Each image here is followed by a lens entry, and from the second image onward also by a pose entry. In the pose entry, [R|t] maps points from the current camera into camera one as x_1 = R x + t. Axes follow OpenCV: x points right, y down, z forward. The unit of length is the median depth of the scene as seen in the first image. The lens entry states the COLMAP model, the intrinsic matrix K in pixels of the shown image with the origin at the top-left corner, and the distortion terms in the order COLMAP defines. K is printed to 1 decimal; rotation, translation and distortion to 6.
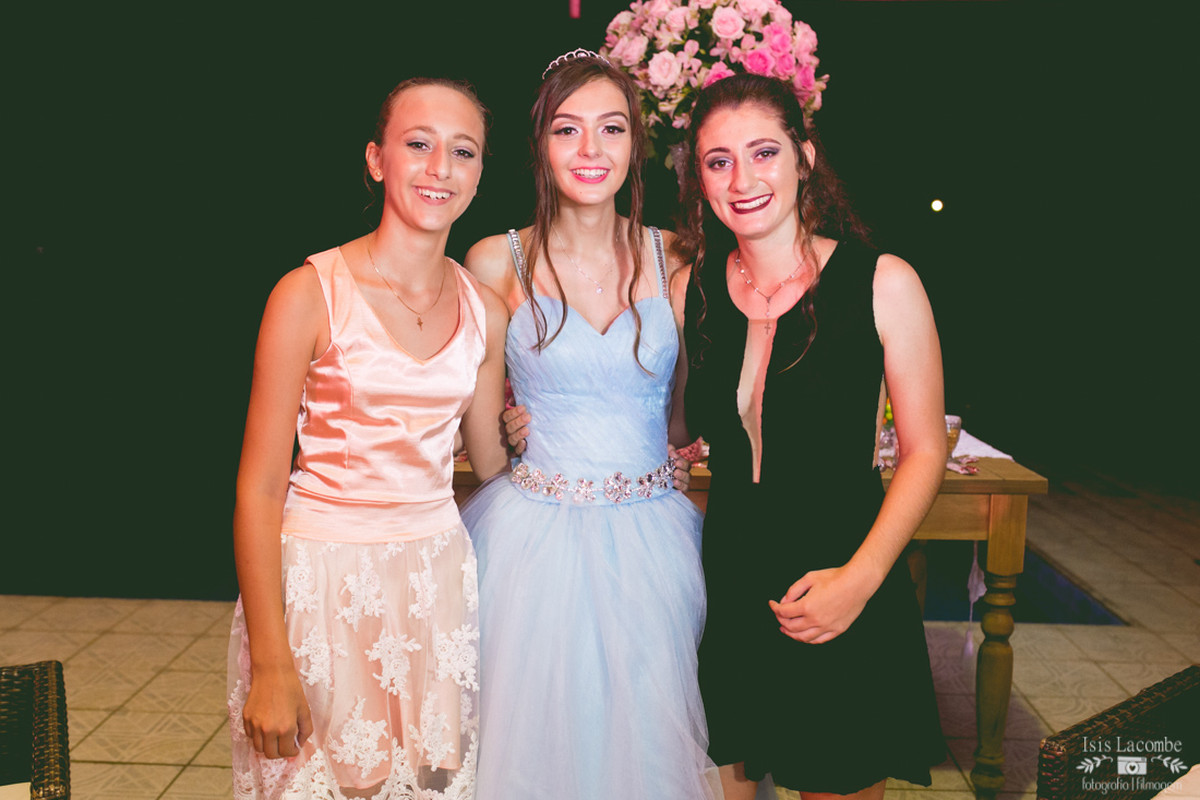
lens RADIAL K [[1231.4, 0, 601.5], [0, 1231.4, 403.4], [0, 0, 1]] dist [-0.012660, 0.013557]
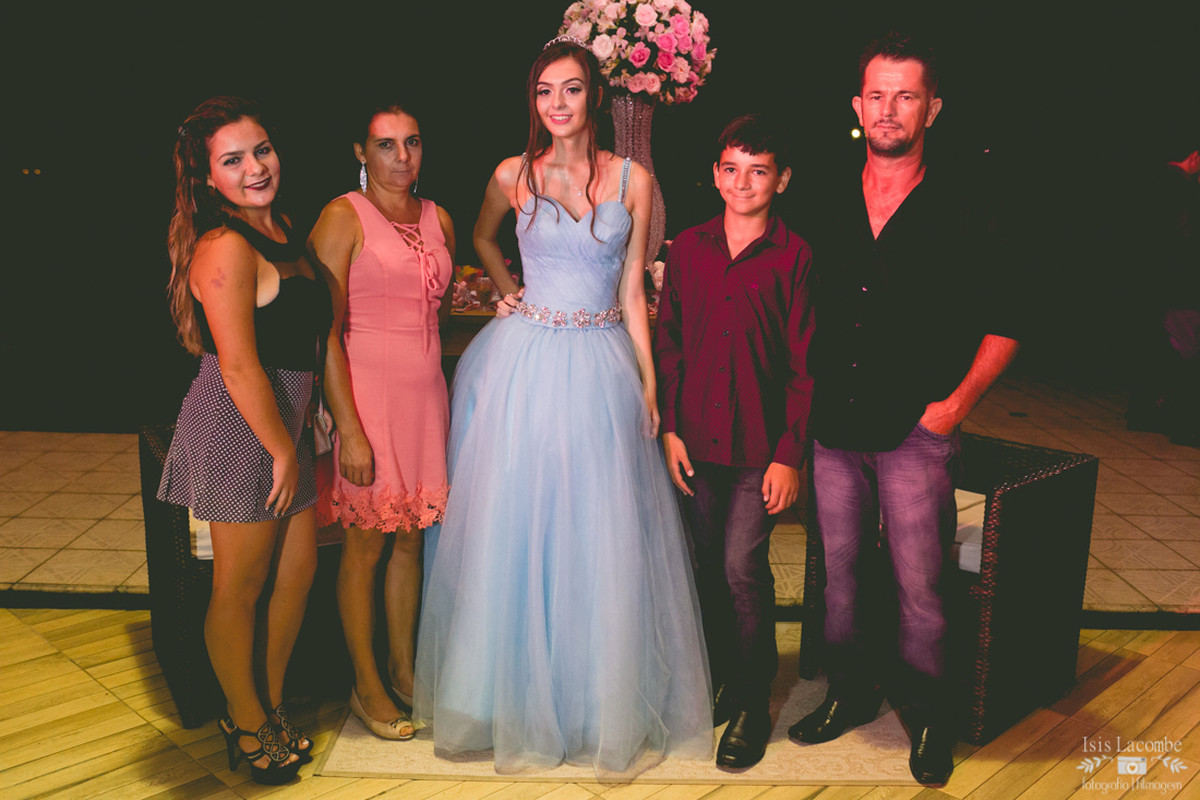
lens RADIAL K [[1186.7, 0, 599.3], [0, 1186.7, 404.0], [0, 0, 1]] dist [-0.031583, 0.063377]
pose [[0.999151, -0.001975, 0.041151, -0.012859], [-0.000835, 0.997675, 0.068148, 0.059851], [-0.041190, -0.068124, 0.996826, -0.441175]]
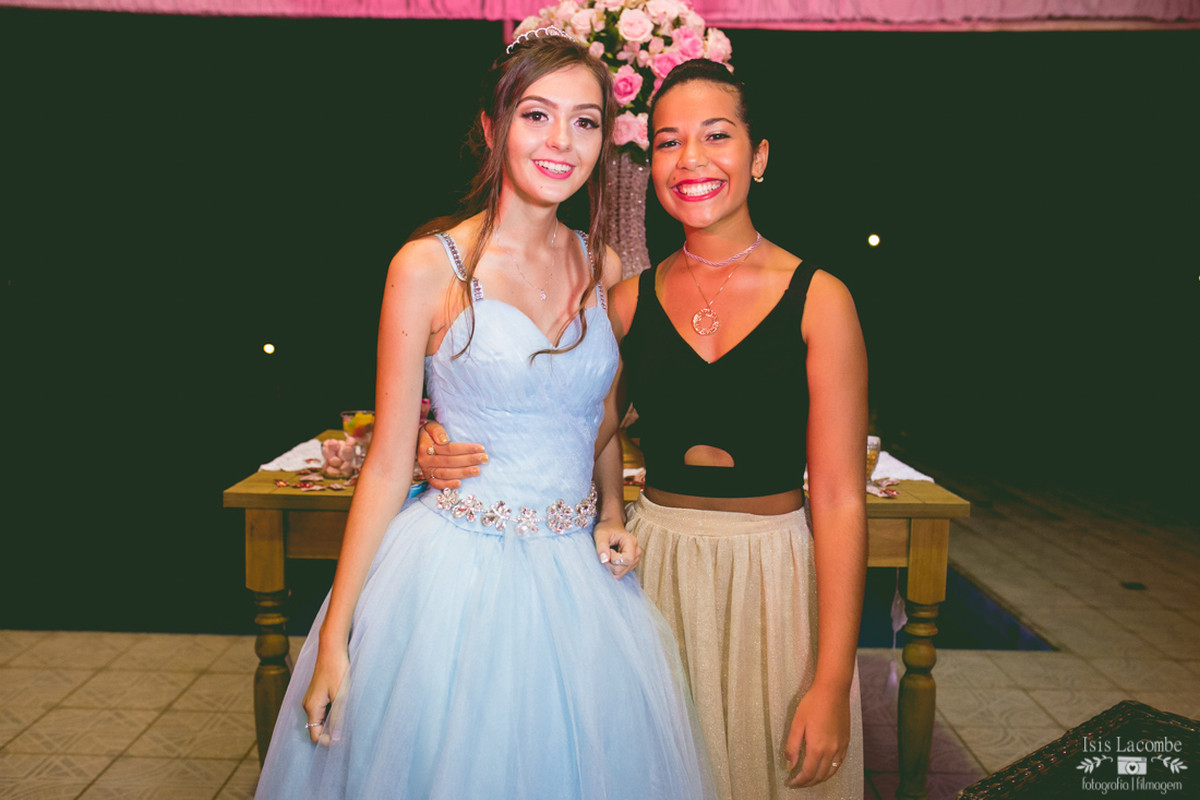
lens RADIAL K [[1186.7, 0, 599.3], [0, 1186.7, 404.0], [0, 0, 1]] dist [-0.031583, 0.063377]
pose [[0.999387, -0.000372, 0.035008, 0.041445], [0.001201, 0.999719, -0.023659, 0.006343], [-0.034990, 0.023687, 0.999107, 0.087145]]
